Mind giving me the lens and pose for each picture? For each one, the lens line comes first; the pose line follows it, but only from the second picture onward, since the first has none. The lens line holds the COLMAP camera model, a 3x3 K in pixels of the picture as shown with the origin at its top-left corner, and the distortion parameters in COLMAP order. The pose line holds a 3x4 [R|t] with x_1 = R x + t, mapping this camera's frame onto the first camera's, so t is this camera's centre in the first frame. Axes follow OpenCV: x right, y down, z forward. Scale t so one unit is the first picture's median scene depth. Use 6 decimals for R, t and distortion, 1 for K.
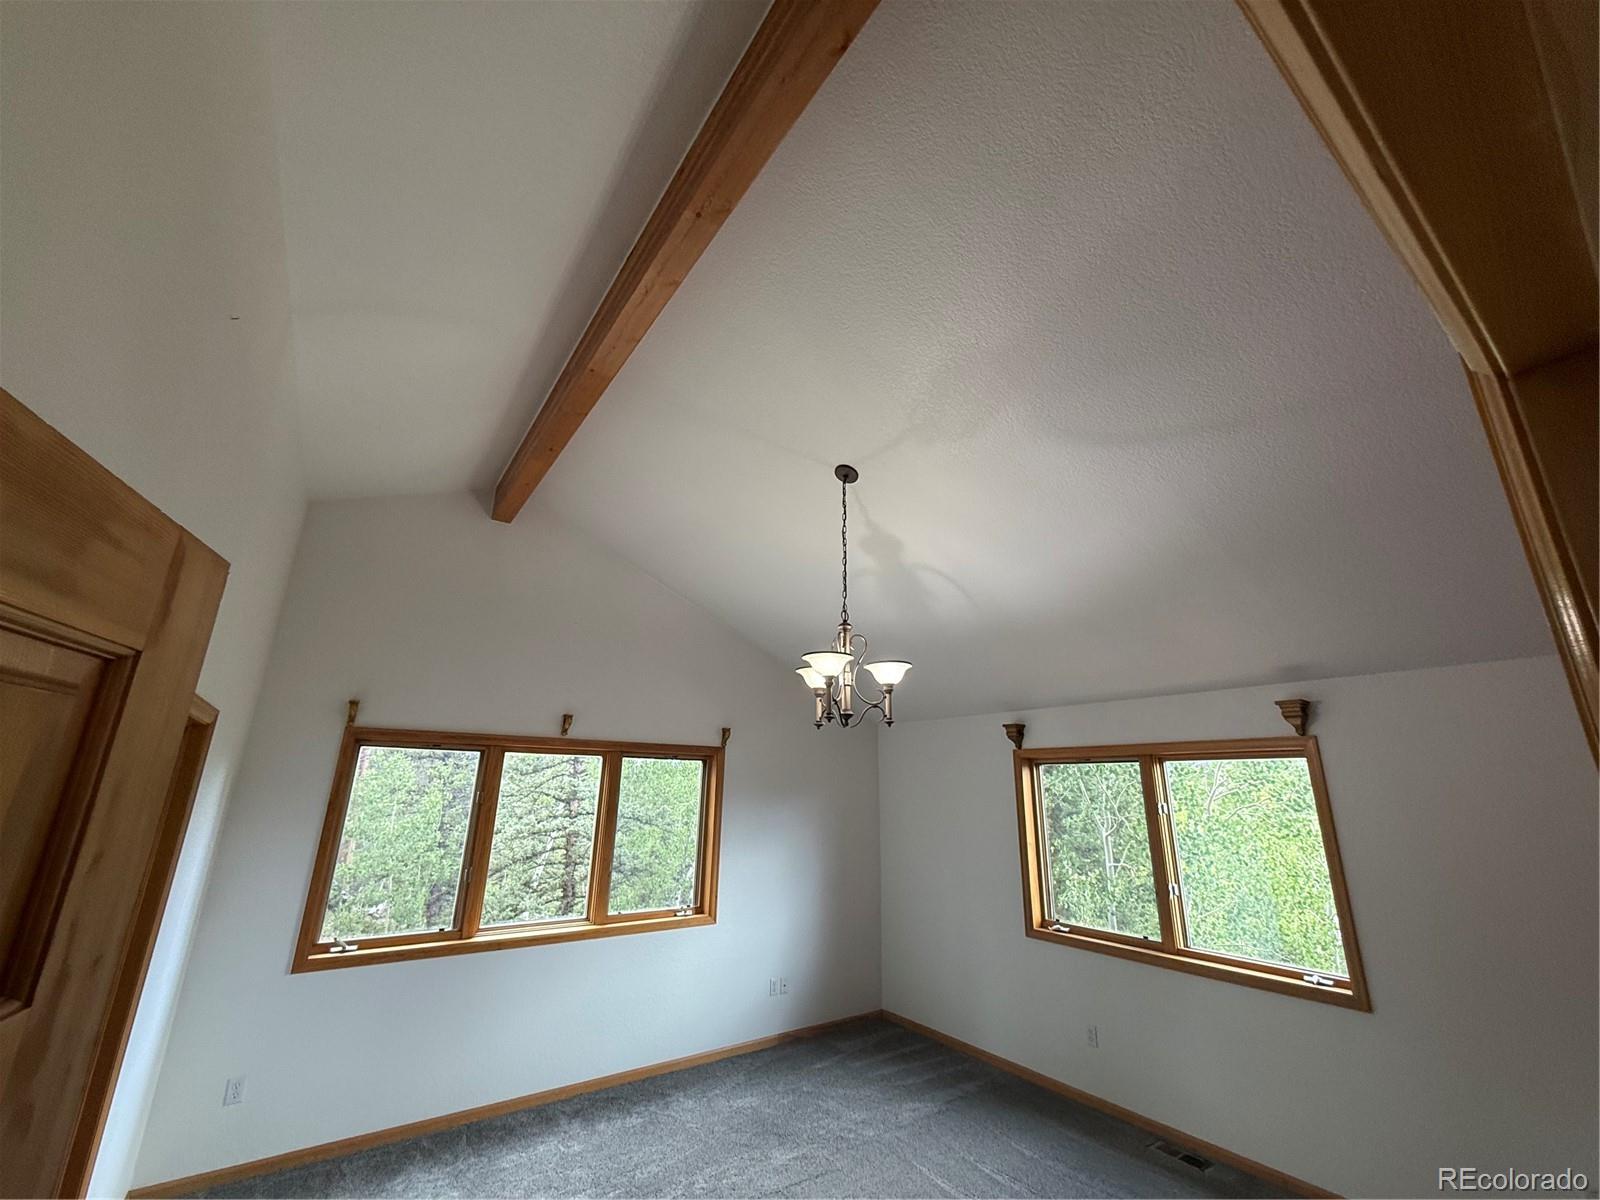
lens RADIAL K [[638.2, 0, 807.1], [0, 638.2, 600.9], [0, 0, 1]] dist [-0.001631, 0.000356]
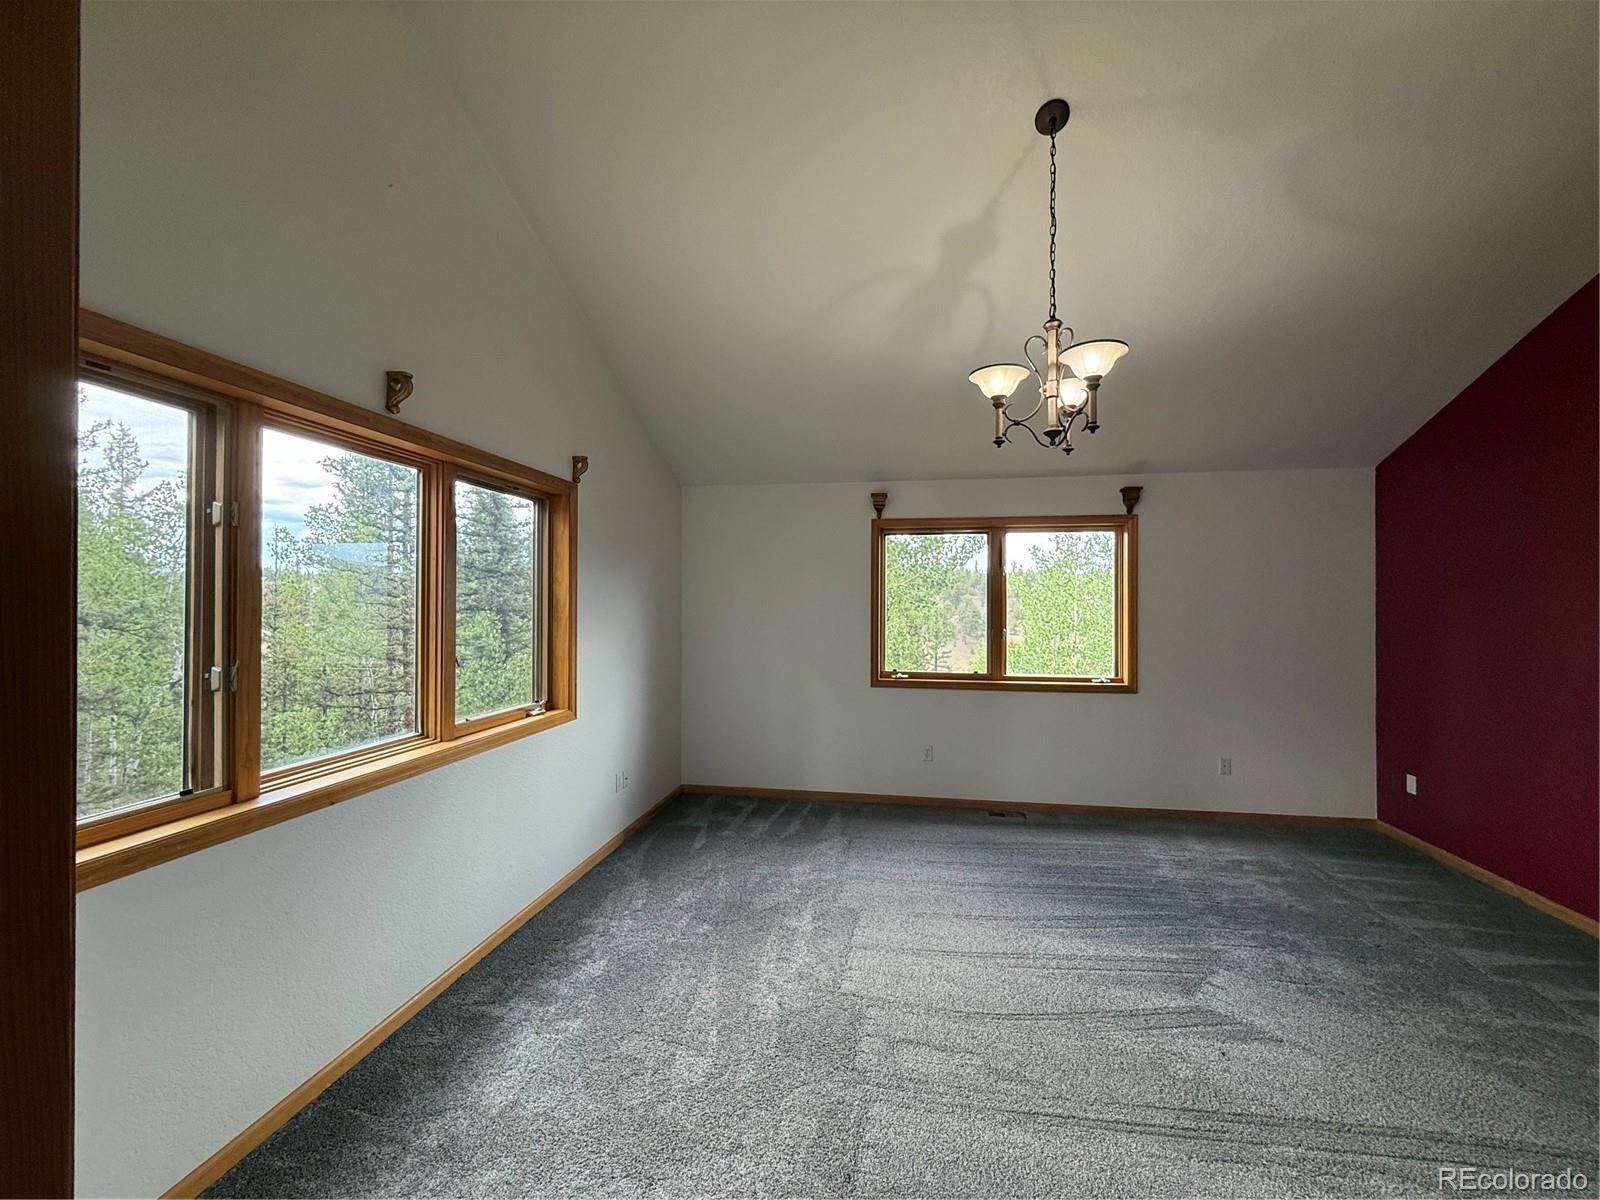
lens RADIAL K [[638.2, 0, 802.8], [0, 638.2, 599.1], [0, 0, 1]] dist [-0.001631, 0.000356]
pose [[0.711102, -0.008594, 0.703036, -0.508326], [-0.191483, 0.959761, 0.205412, 0.185925], [-0.676512, -0.280688, 0.680842, 0.388566]]
